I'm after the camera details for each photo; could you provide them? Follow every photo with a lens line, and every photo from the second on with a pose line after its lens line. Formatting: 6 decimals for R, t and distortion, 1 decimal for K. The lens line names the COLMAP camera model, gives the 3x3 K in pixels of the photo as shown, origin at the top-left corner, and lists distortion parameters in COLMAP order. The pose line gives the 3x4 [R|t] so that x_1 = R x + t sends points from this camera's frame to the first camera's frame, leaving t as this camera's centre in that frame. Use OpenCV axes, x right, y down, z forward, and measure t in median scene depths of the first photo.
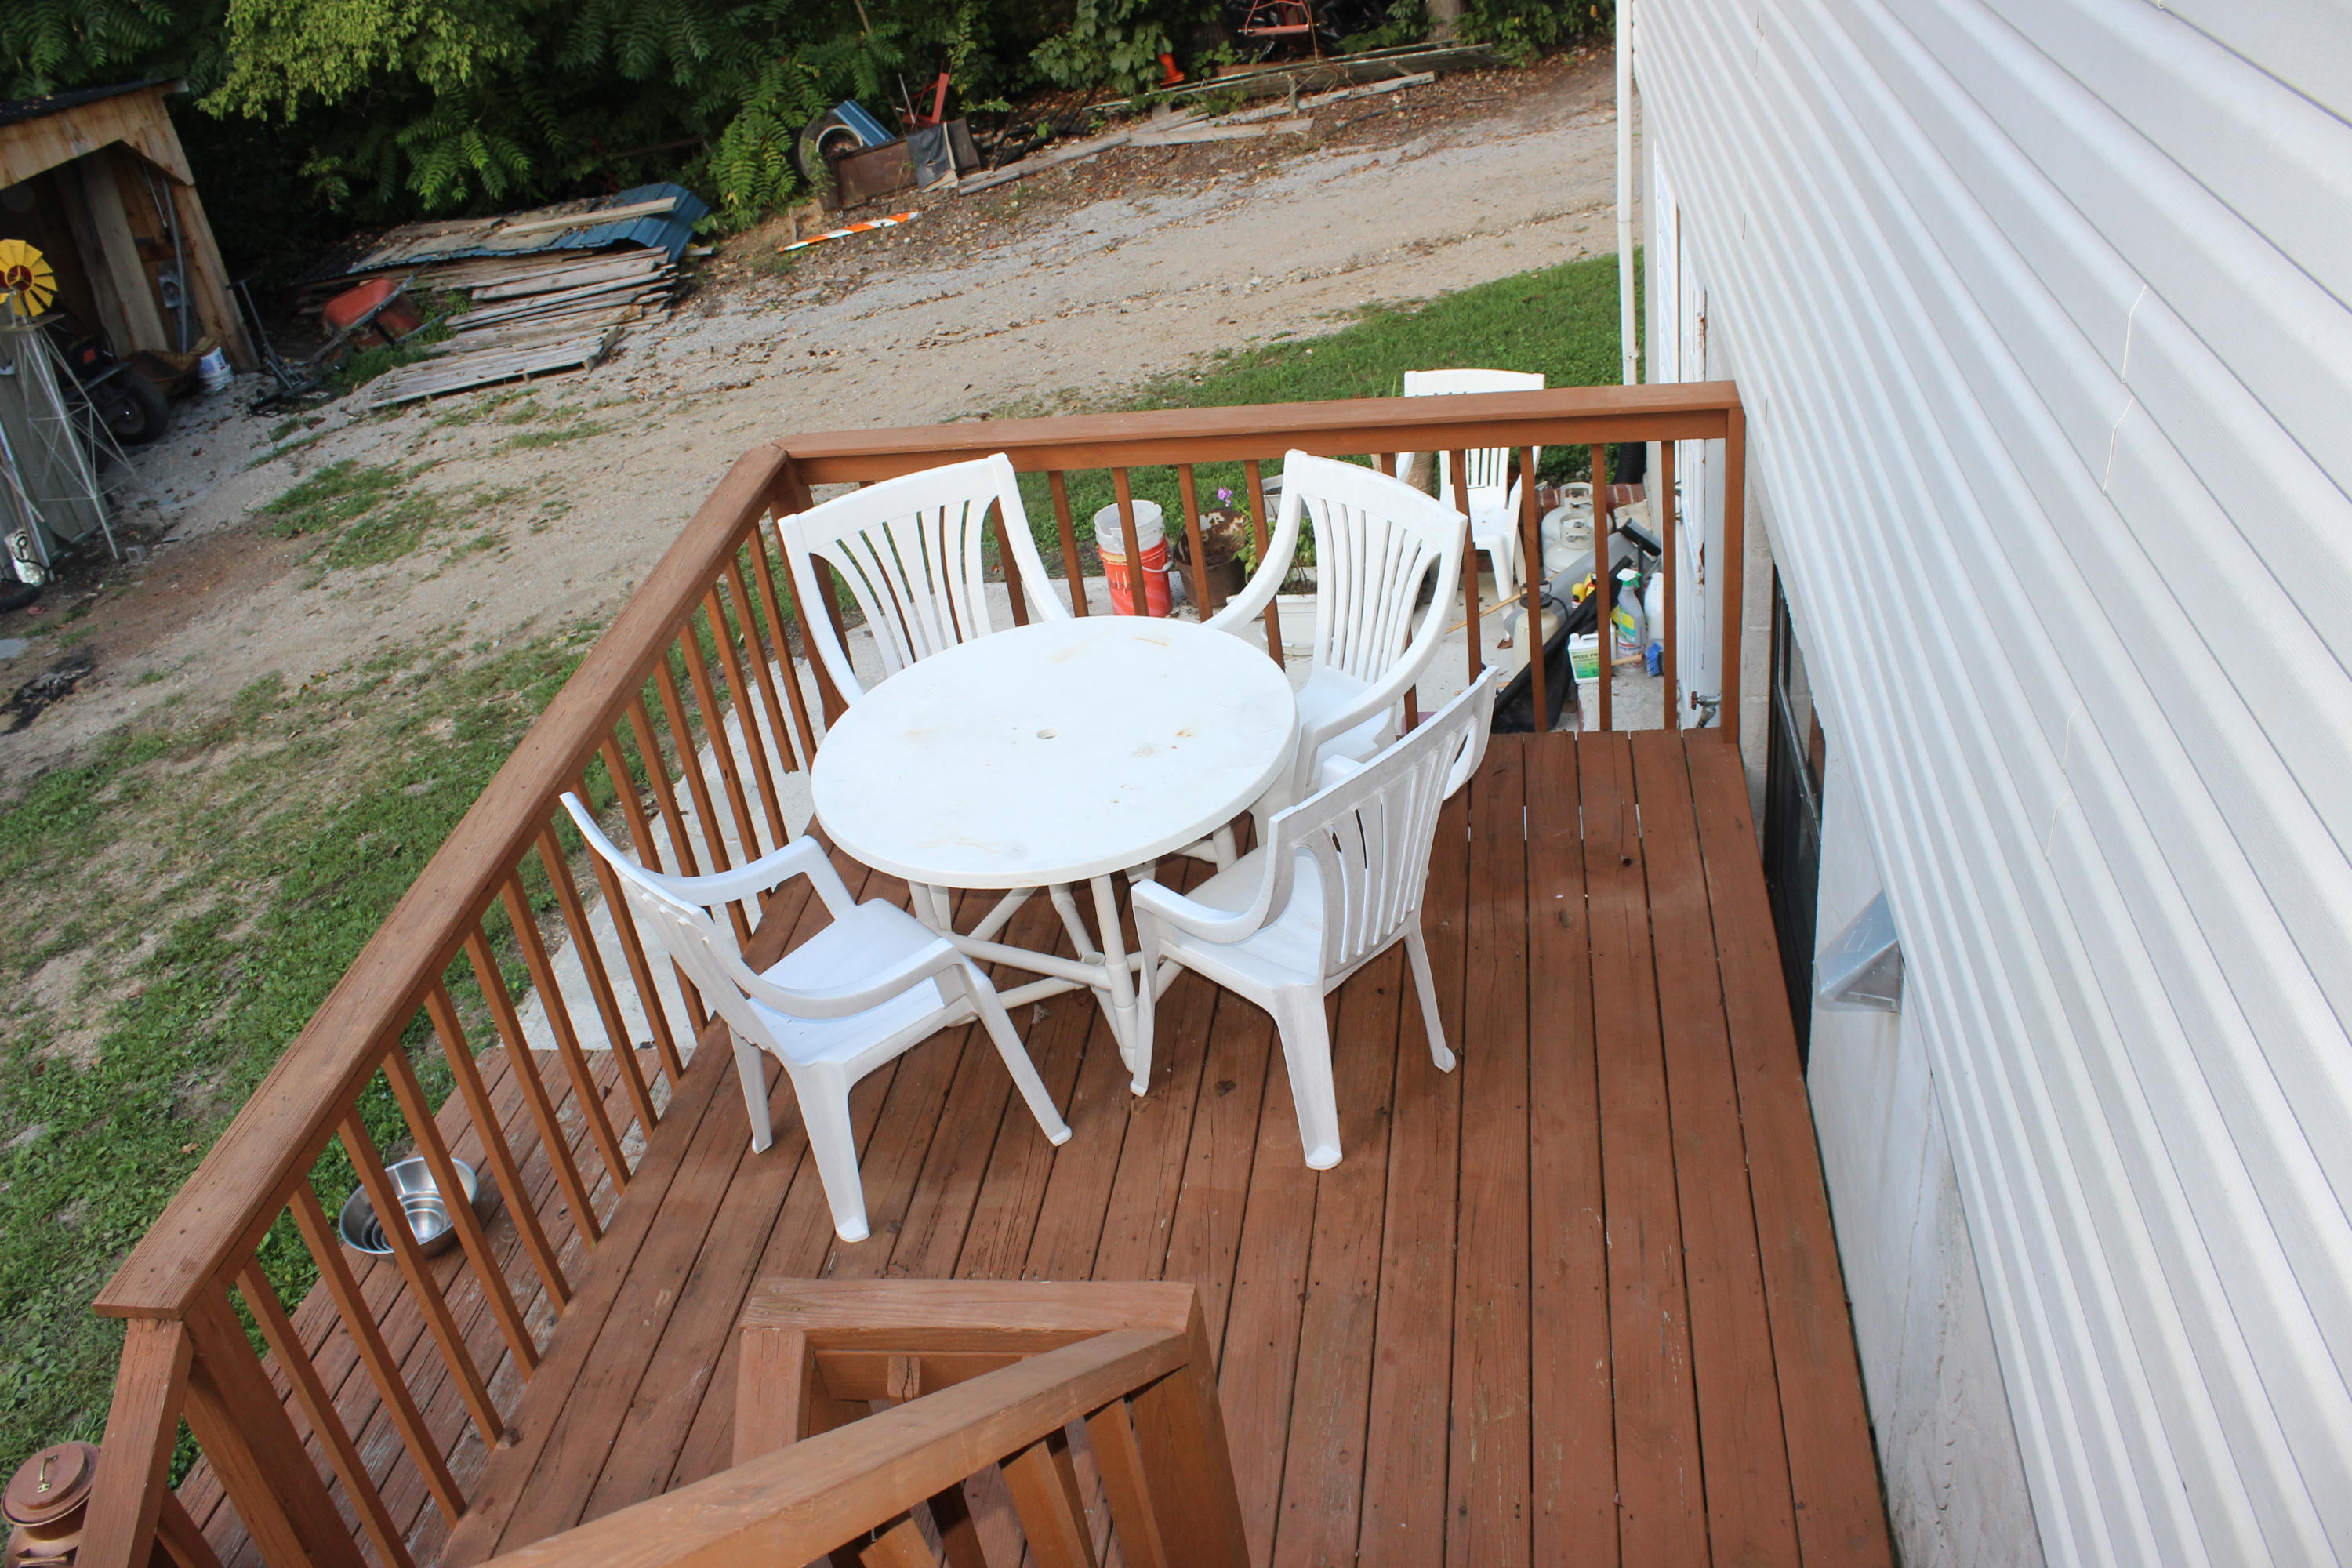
lens RADIAL K [[1955.3, 0, 1182.7], [0, 1955.3, 782.4], [0, 0, 1]] dist [-0.170080, 0.160314]
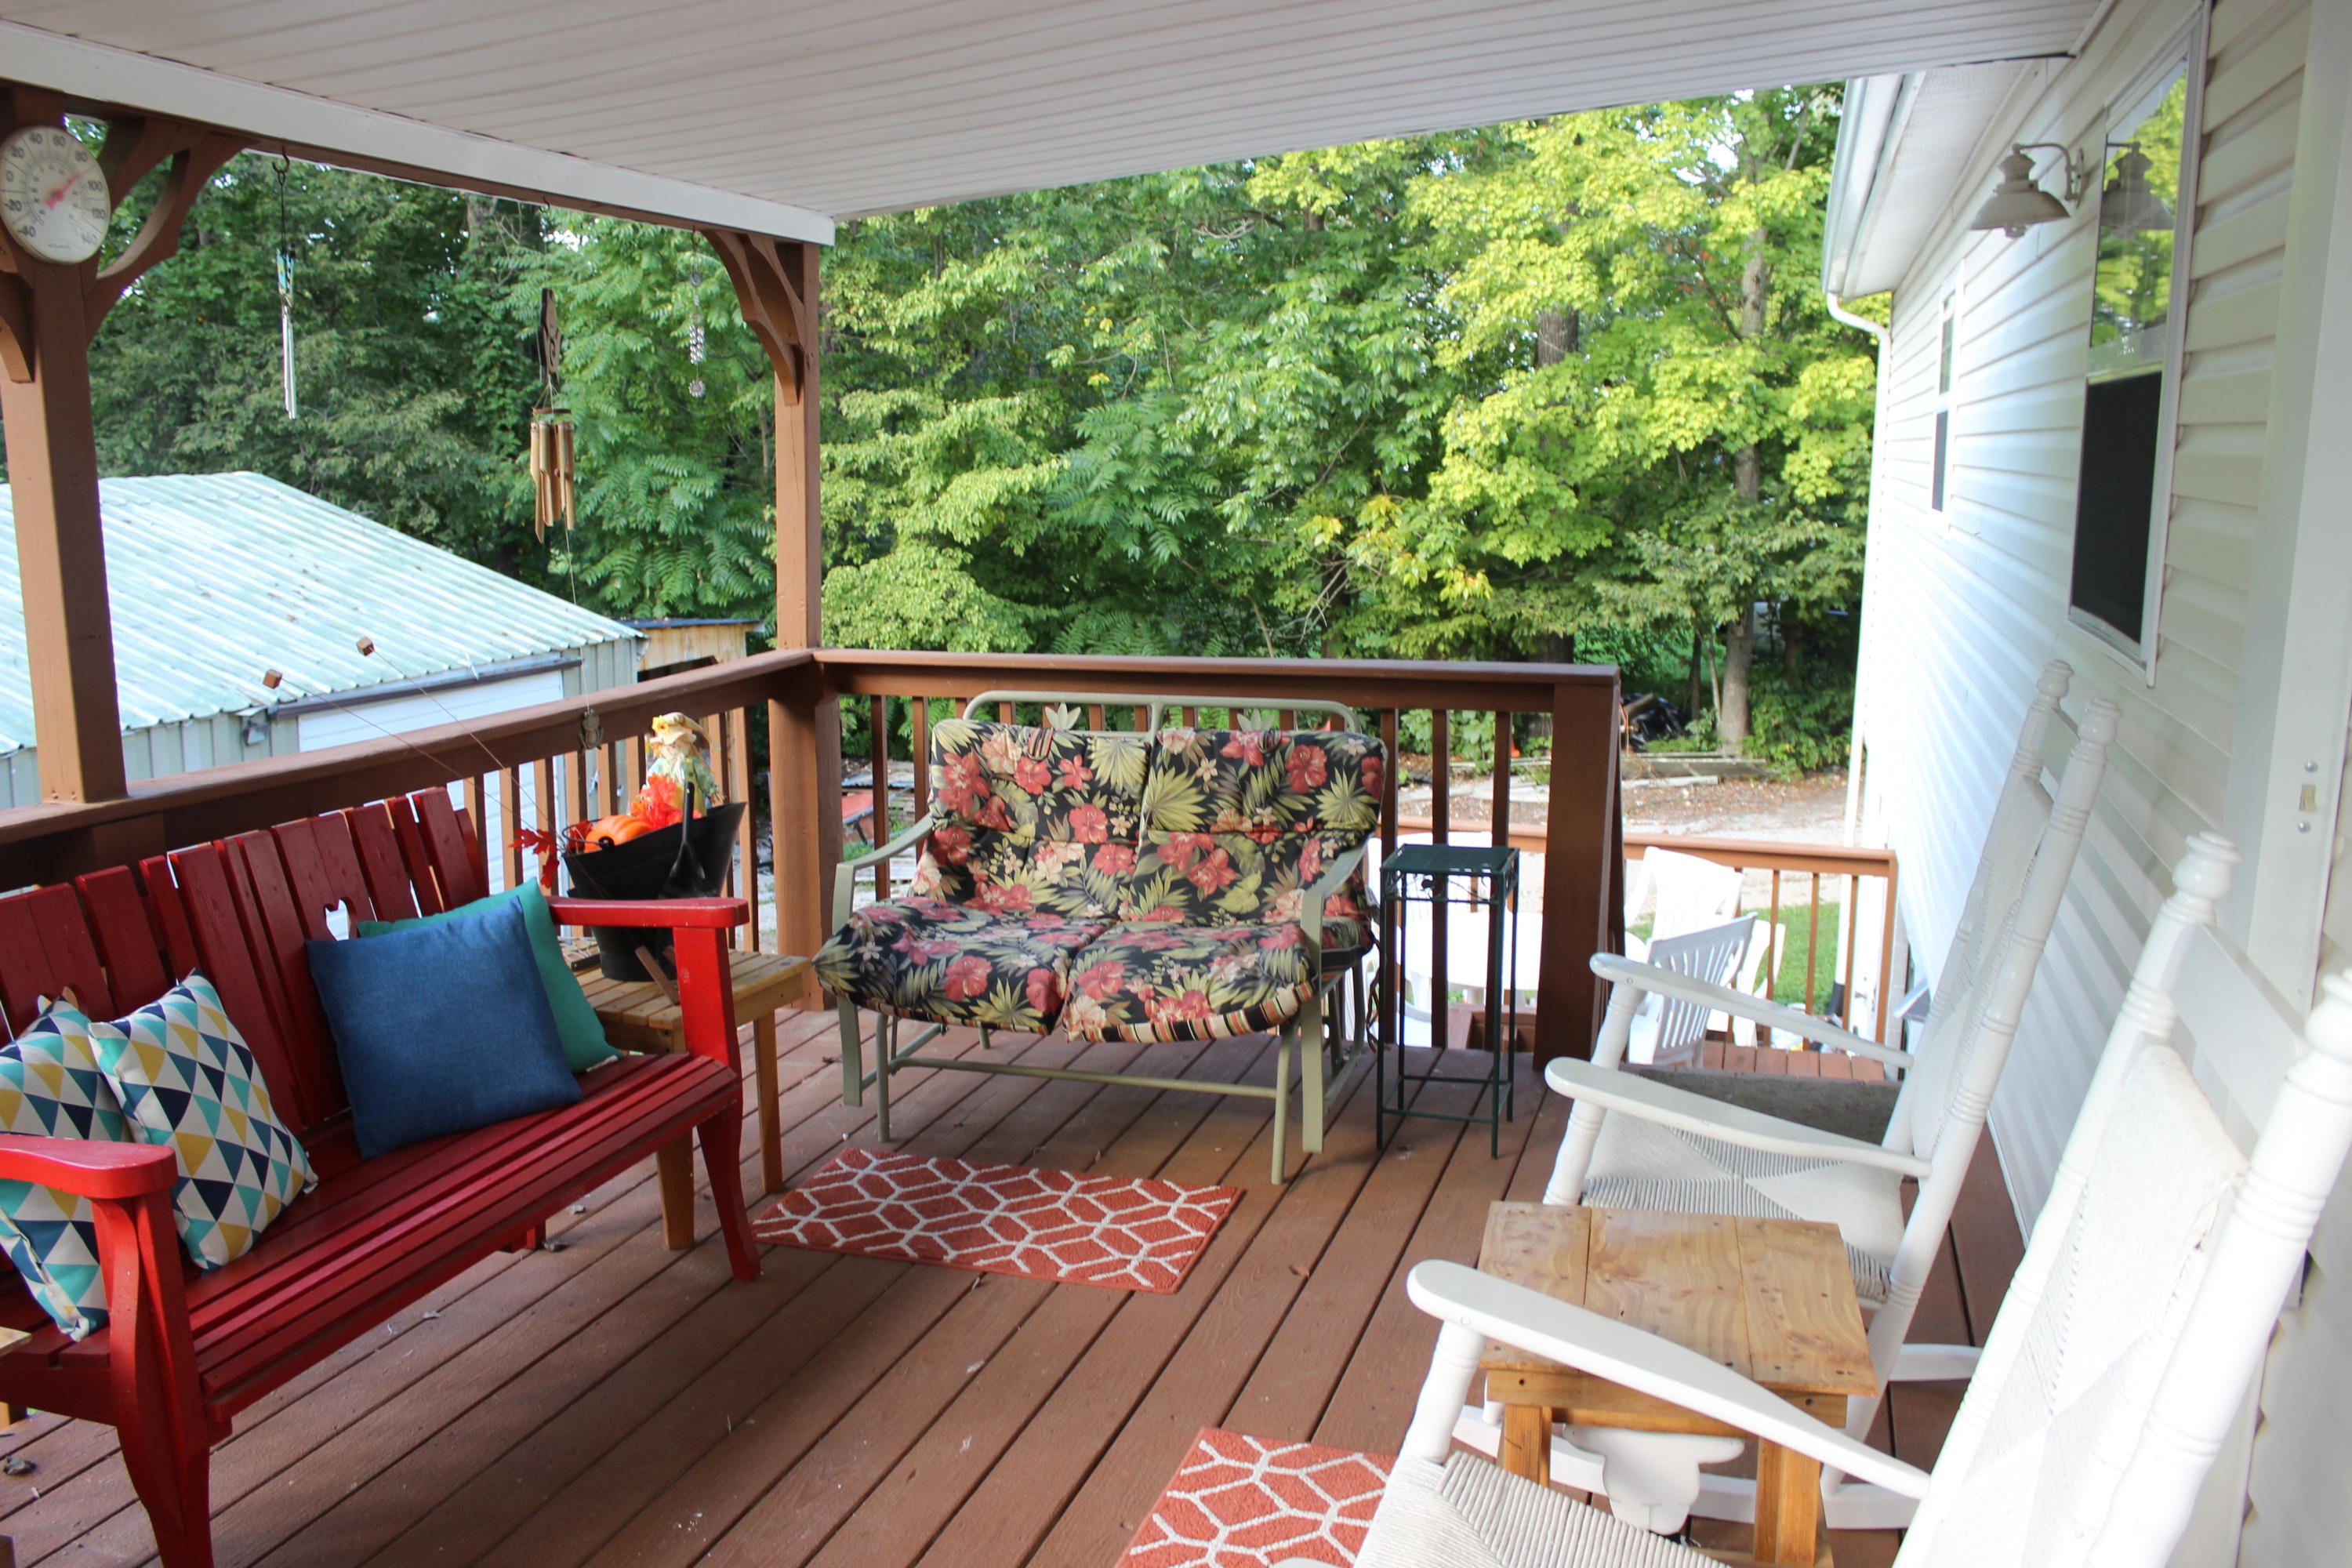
lens RADIAL K [[1955.3, 0, 1182.7], [0, 1955.3, 782.4], [0, 0, 1]] dist [-0.170080, 0.160314]
pose [[0.977603, 0.159638, -0.137140, -0.039744], [-0.197721, 0.919909, -0.338635, 0.137878], [0.072097, 0.358166, 0.930870, -0.221944]]
